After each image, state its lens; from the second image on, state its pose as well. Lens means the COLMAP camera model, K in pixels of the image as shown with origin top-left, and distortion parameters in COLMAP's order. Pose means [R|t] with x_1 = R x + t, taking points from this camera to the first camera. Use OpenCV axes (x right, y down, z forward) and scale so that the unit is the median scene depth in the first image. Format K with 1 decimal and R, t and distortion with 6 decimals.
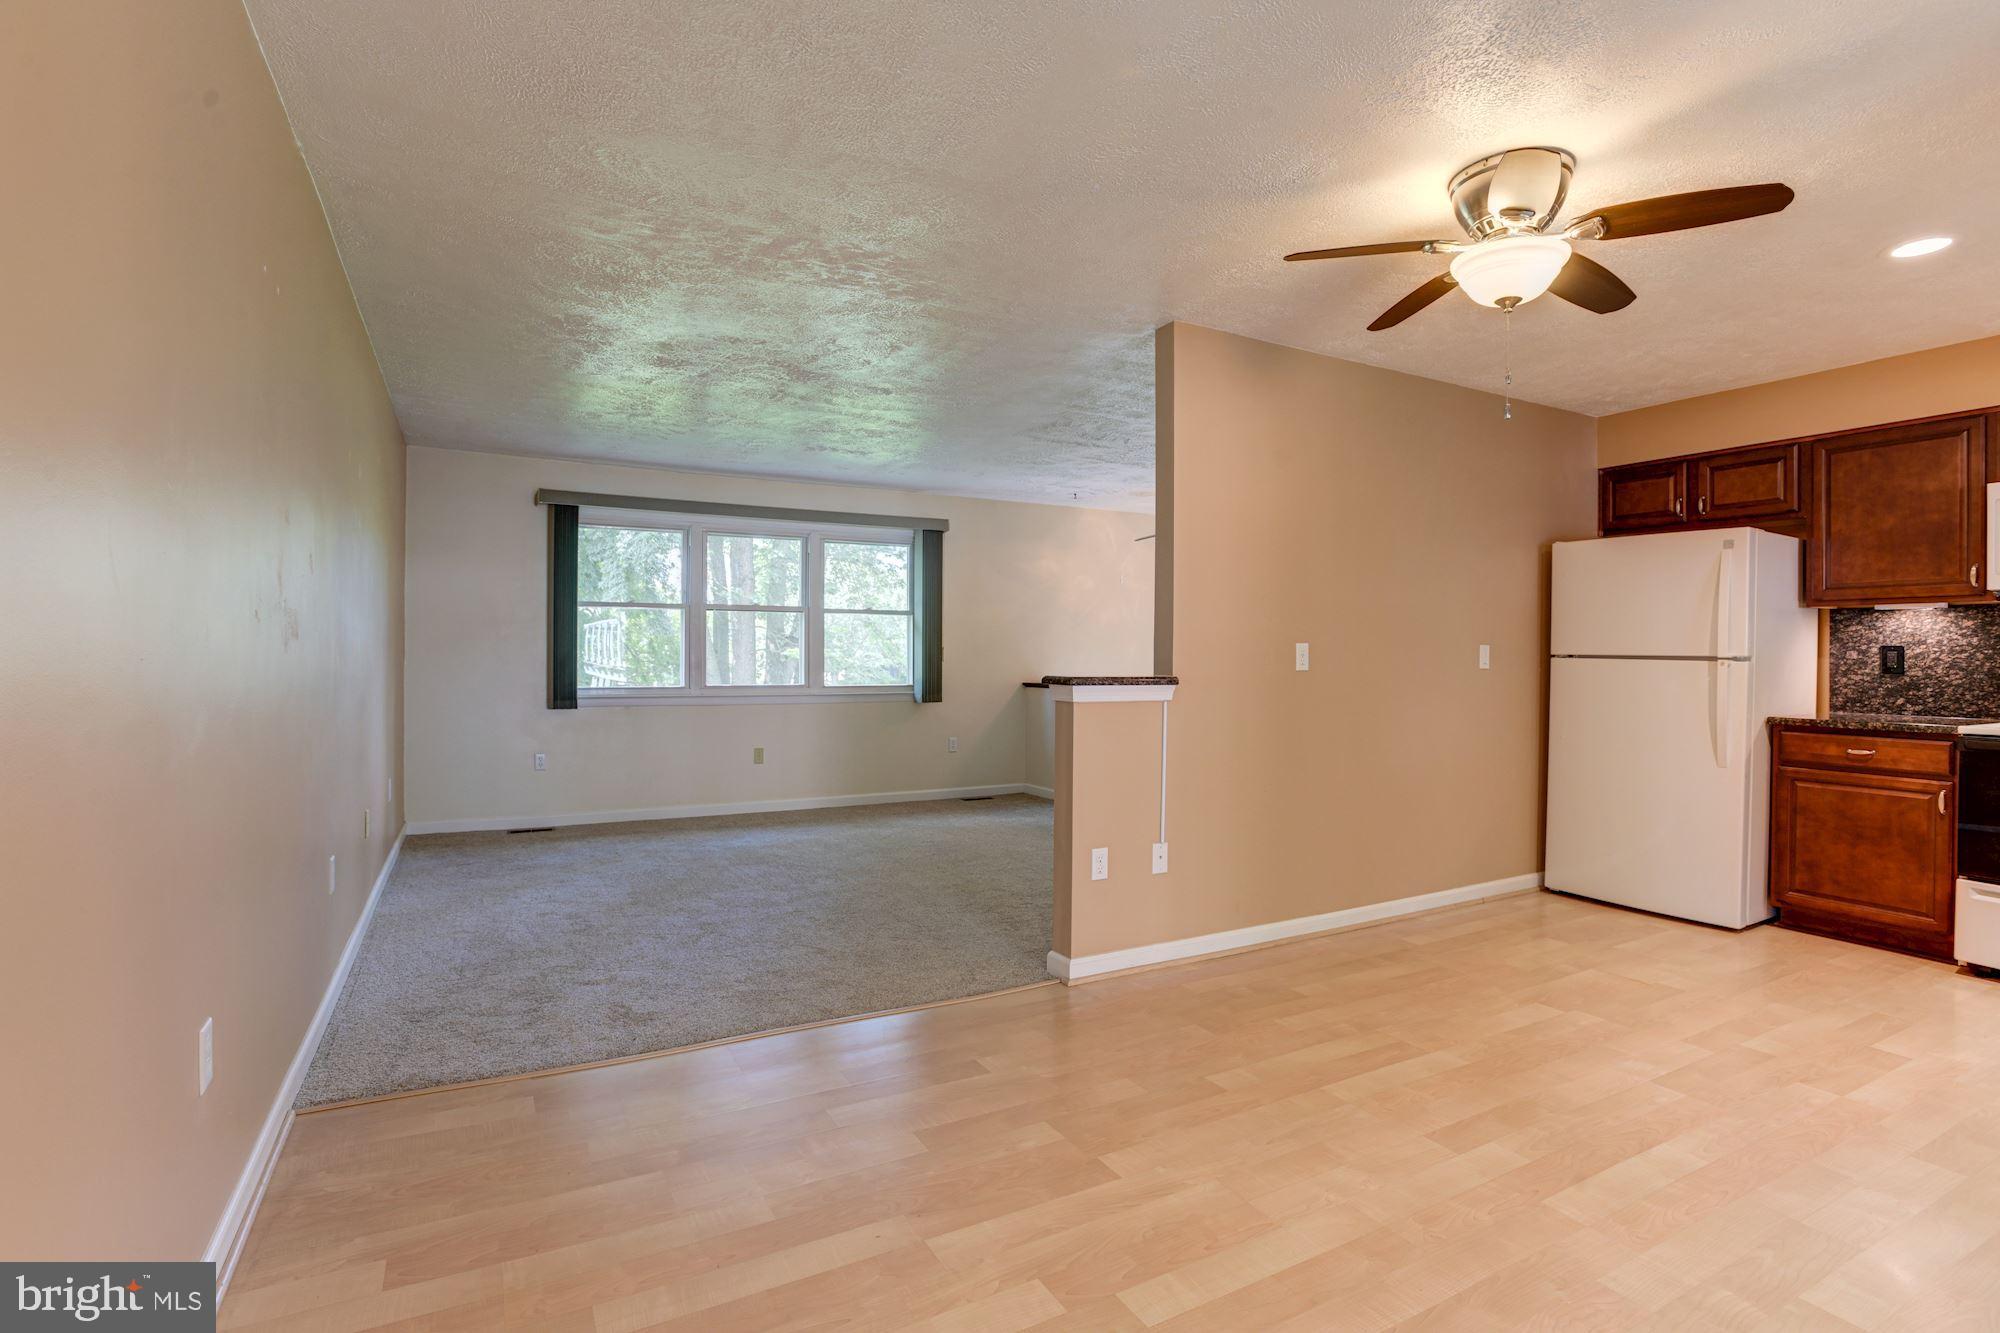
lens RADIAL K [[954.6, 0, 1000.6], [0, 954.6, 652.3], [0, 0, 1]] dist [-0.057024, 0.026158]
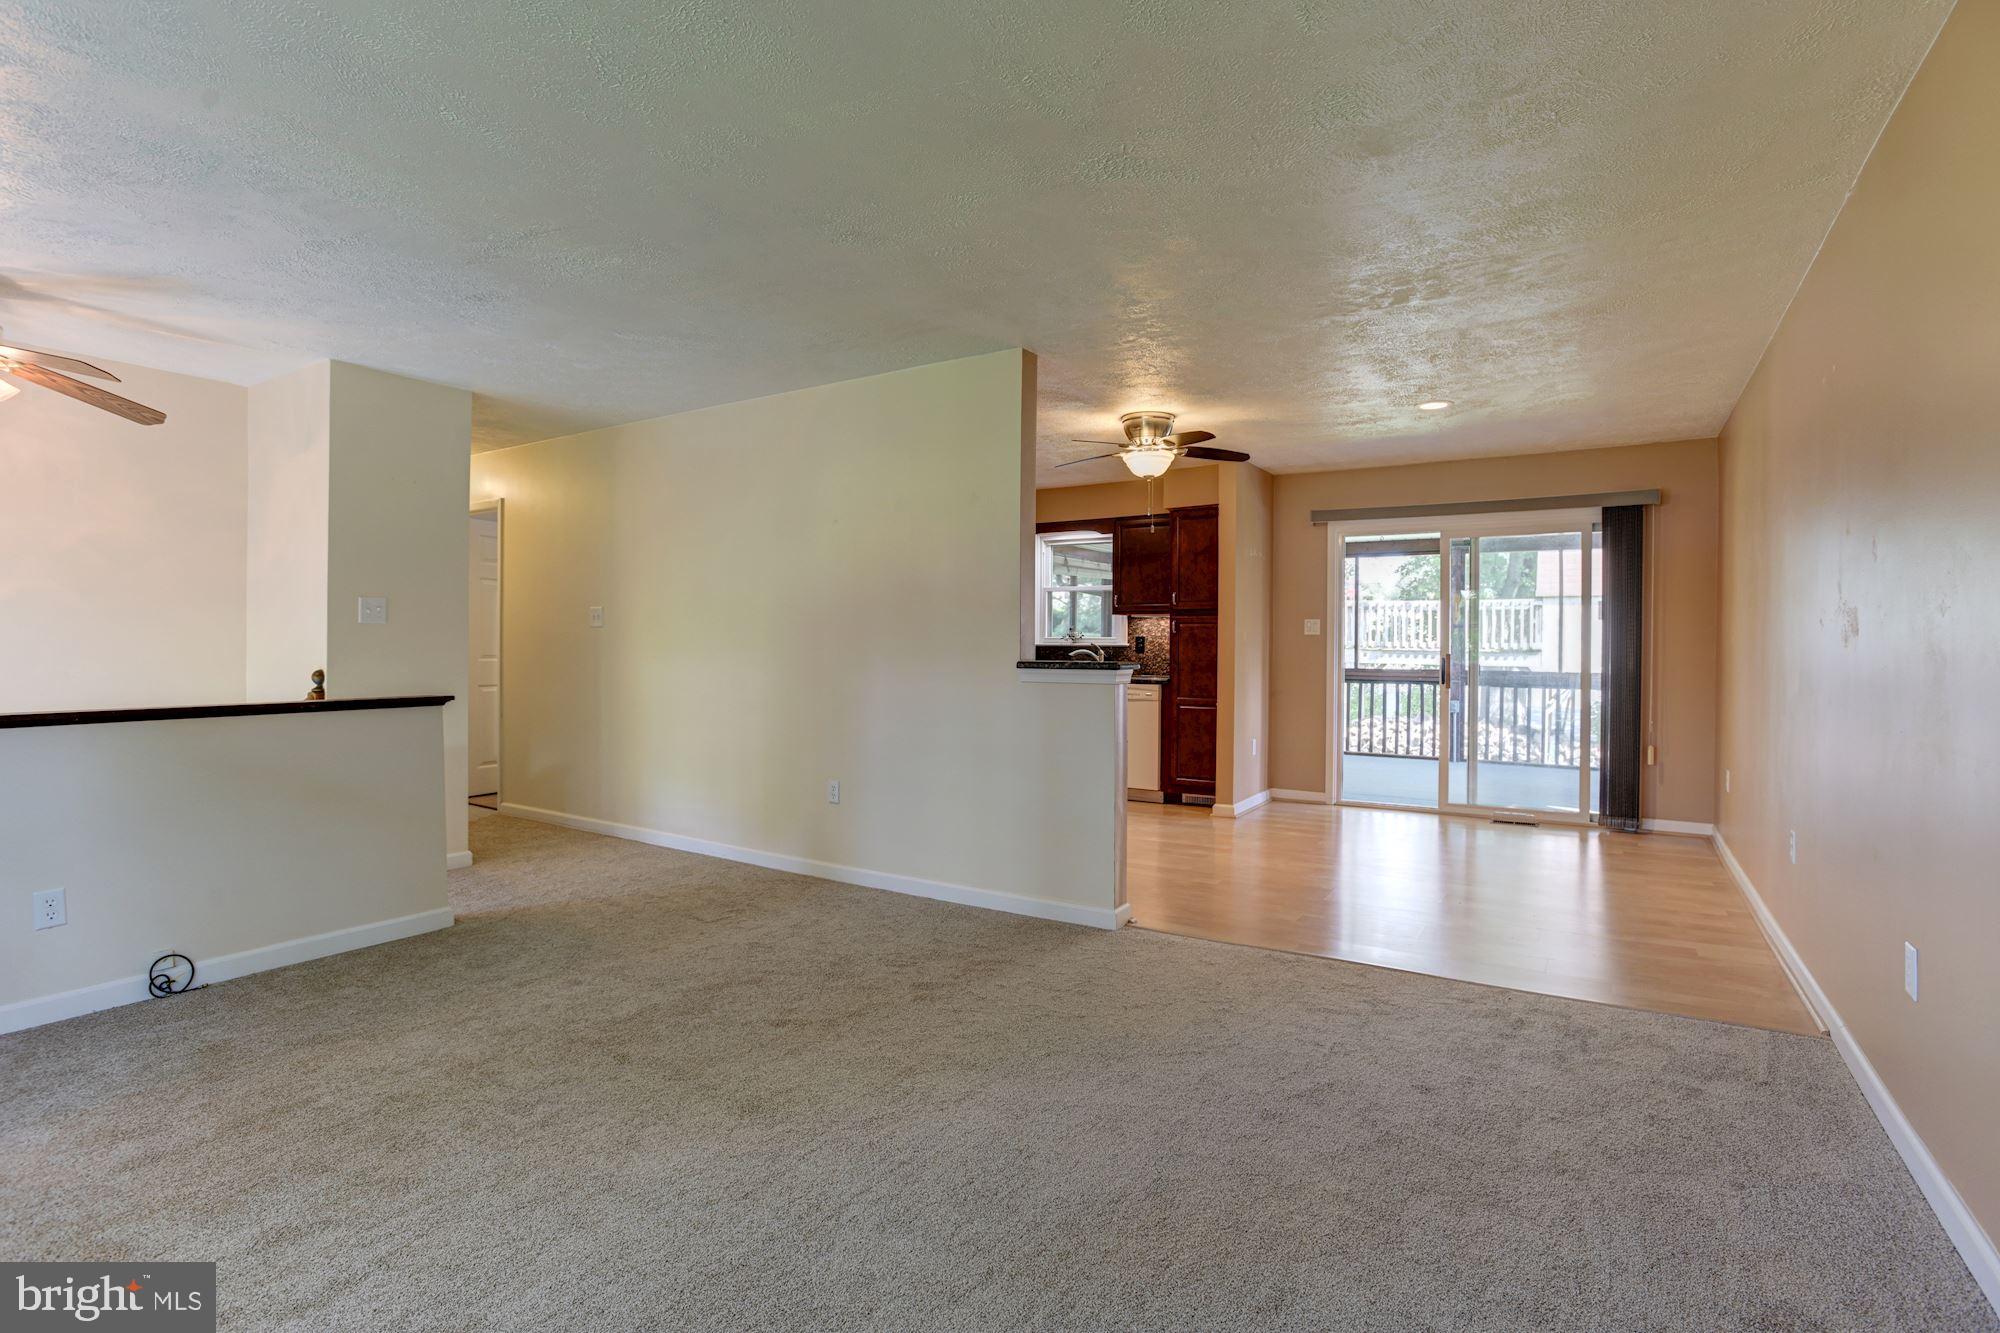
lens RADIAL K [[954.6, 0, 1000.6], [0, 954.6, 652.3], [0, 0, 1]] dist [-0.057024, 0.026158]
pose [[-0.478107, -0.015713, 0.878161, -0.726587], [-0.010576, 0.999870, 0.012133, 0.001318], [-0.878238, -0.003487, -0.478211, 1.404670]]
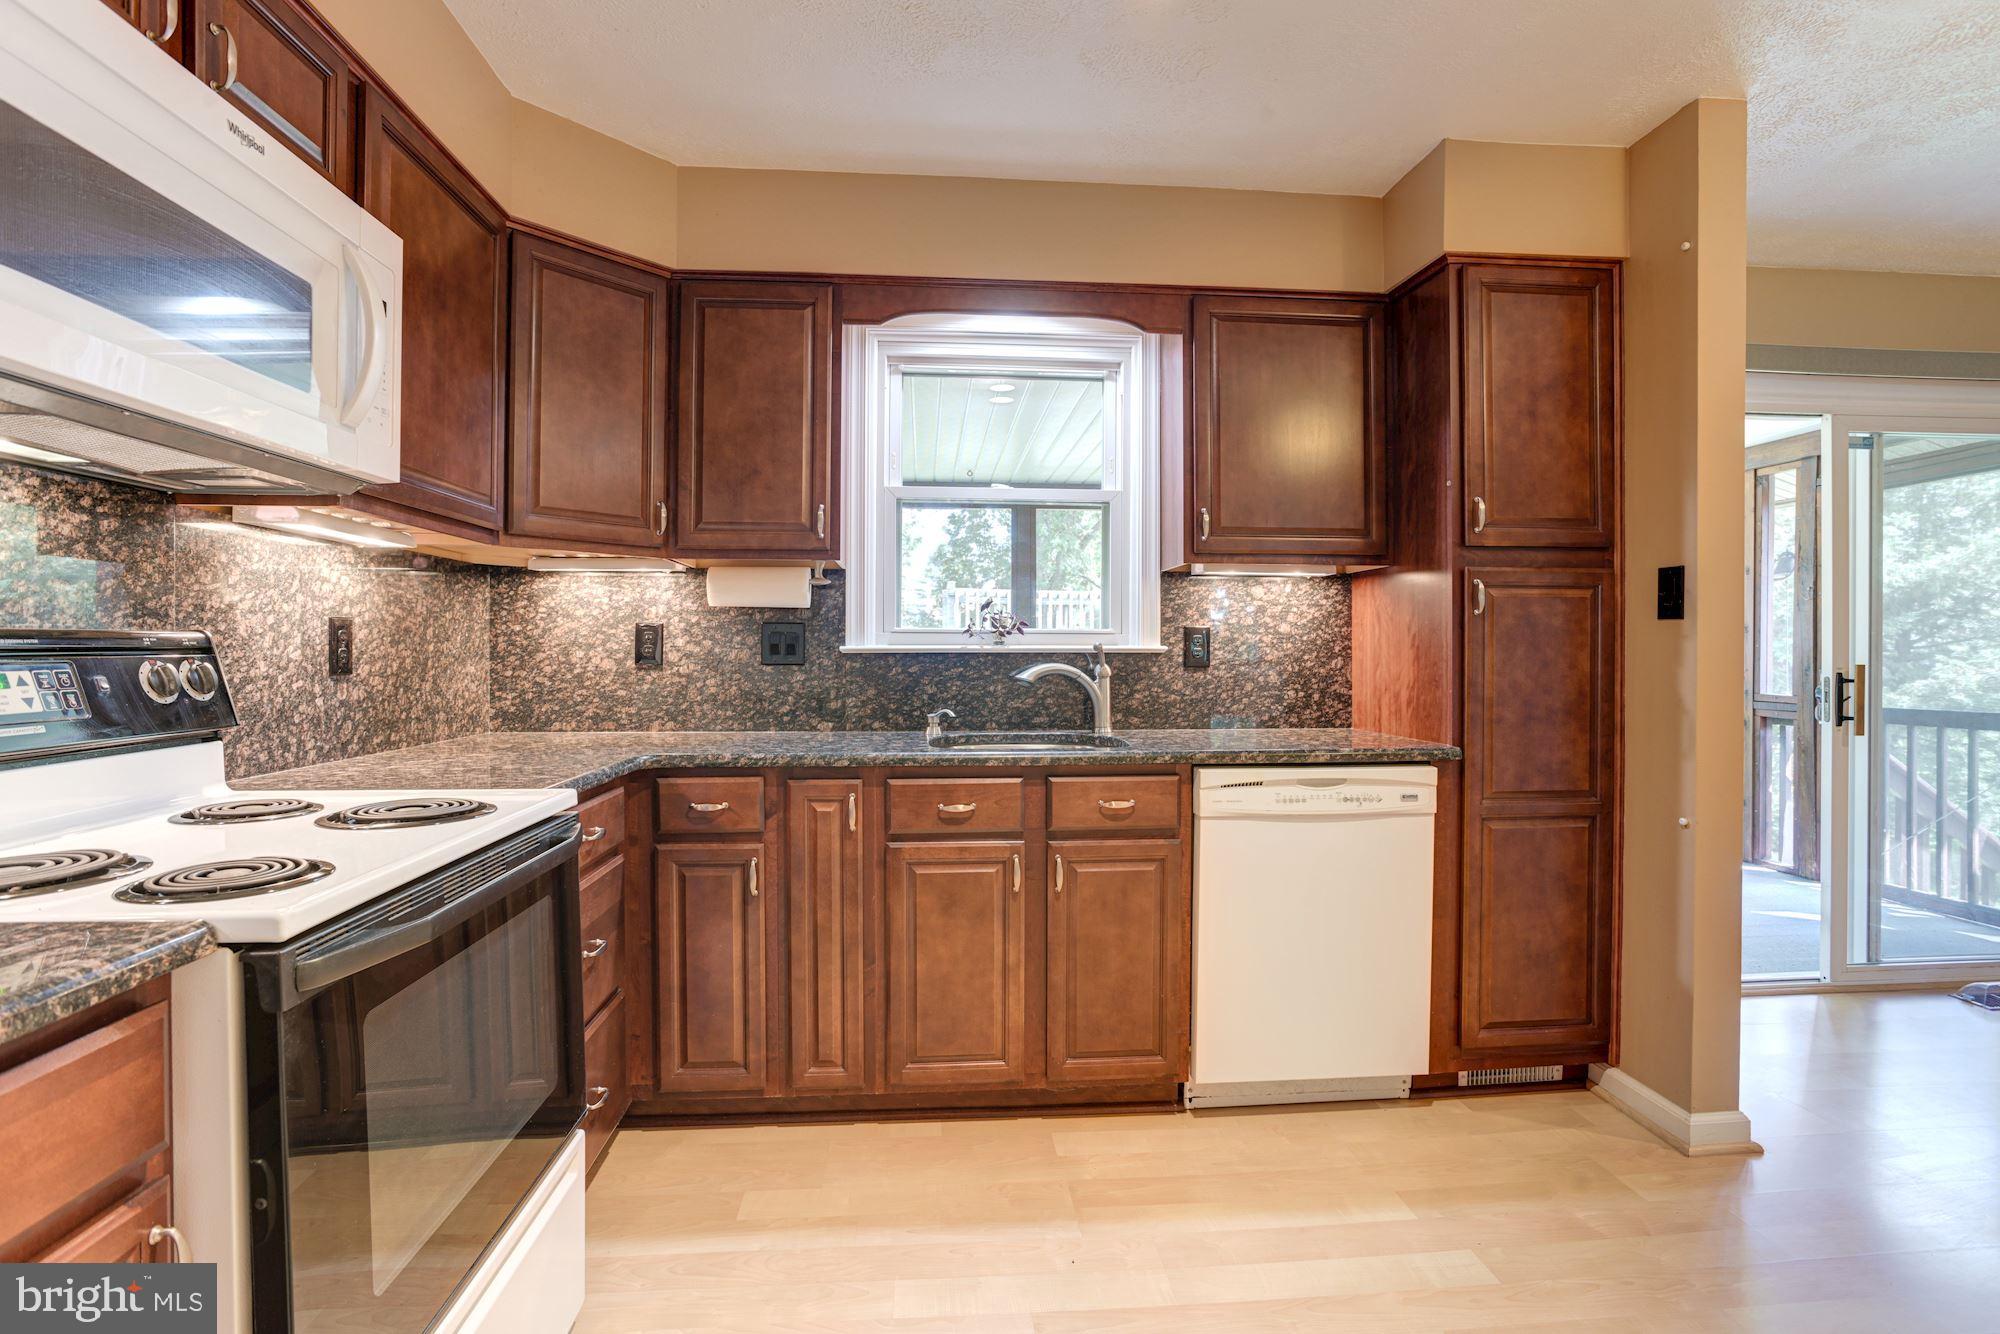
lens RADIAL K [[954.6, 0, 1000.6], [0, 954.6, 652.8], [0, 0, 1]] dist [-0.057024, 0.026158]
pose [[-0.913699, -0.008505, 0.406302, 0.643545], [-0.007240, 0.999963, 0.004650, 0.007304], [-0.406327, 0.001307, -0.913727, 0.971635]]
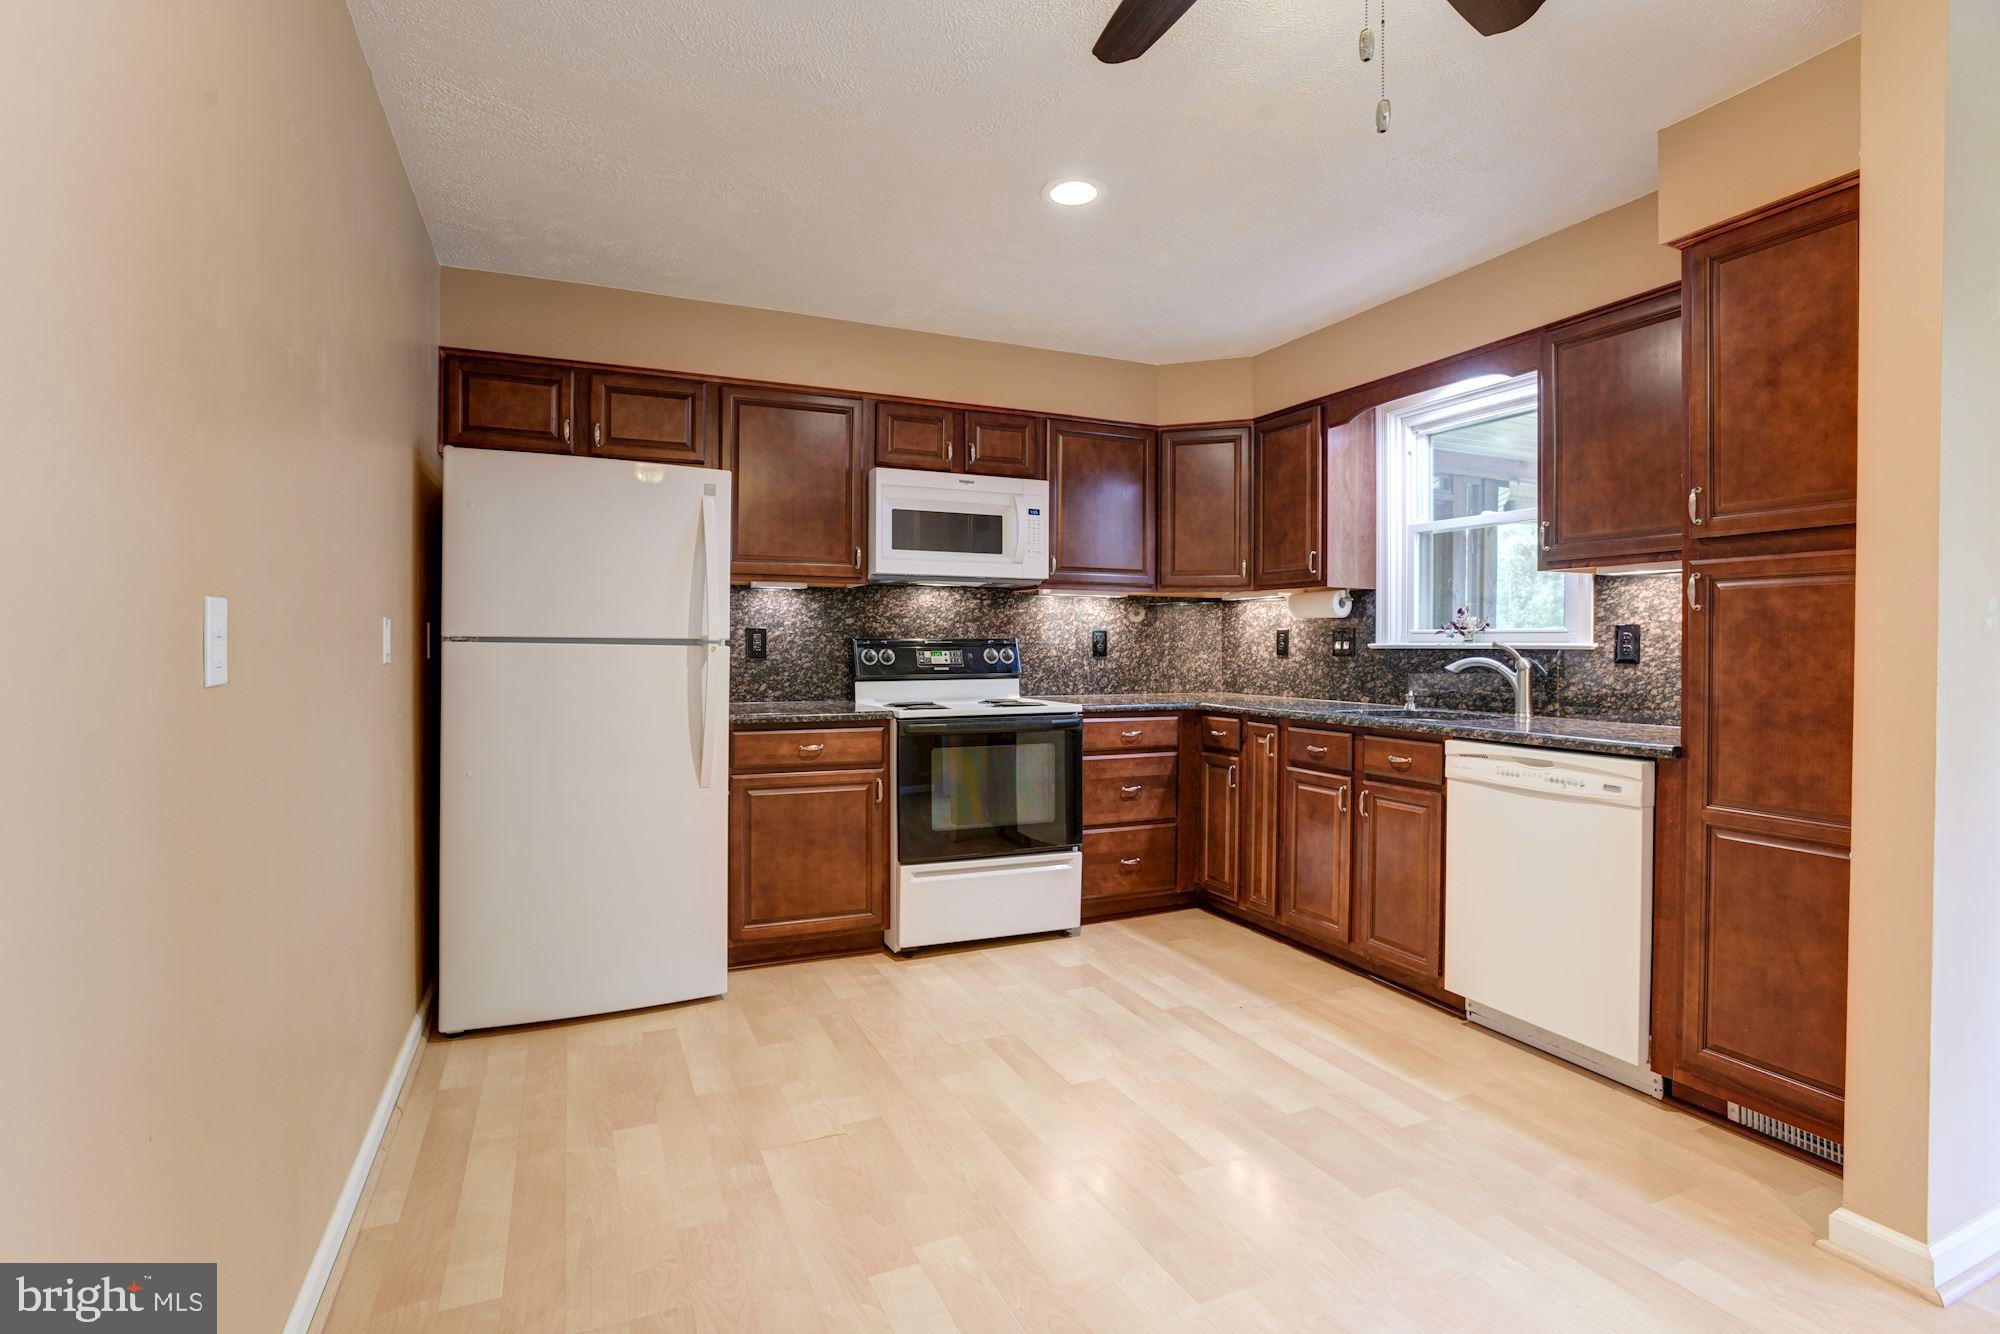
lens RADIAL K [[955.1, 0, 1003.9], [0, 955.1, 651.8], [0, 0, 1]] dist [-0.064483, 0.027538]
pose [[0.075426, -0.013866, 0.997055, 0.034876], [-0.003766, 0.999892, 0.014190, 0.002709], [-0.997144, -0.004825, 0.075366, 0.690364]]
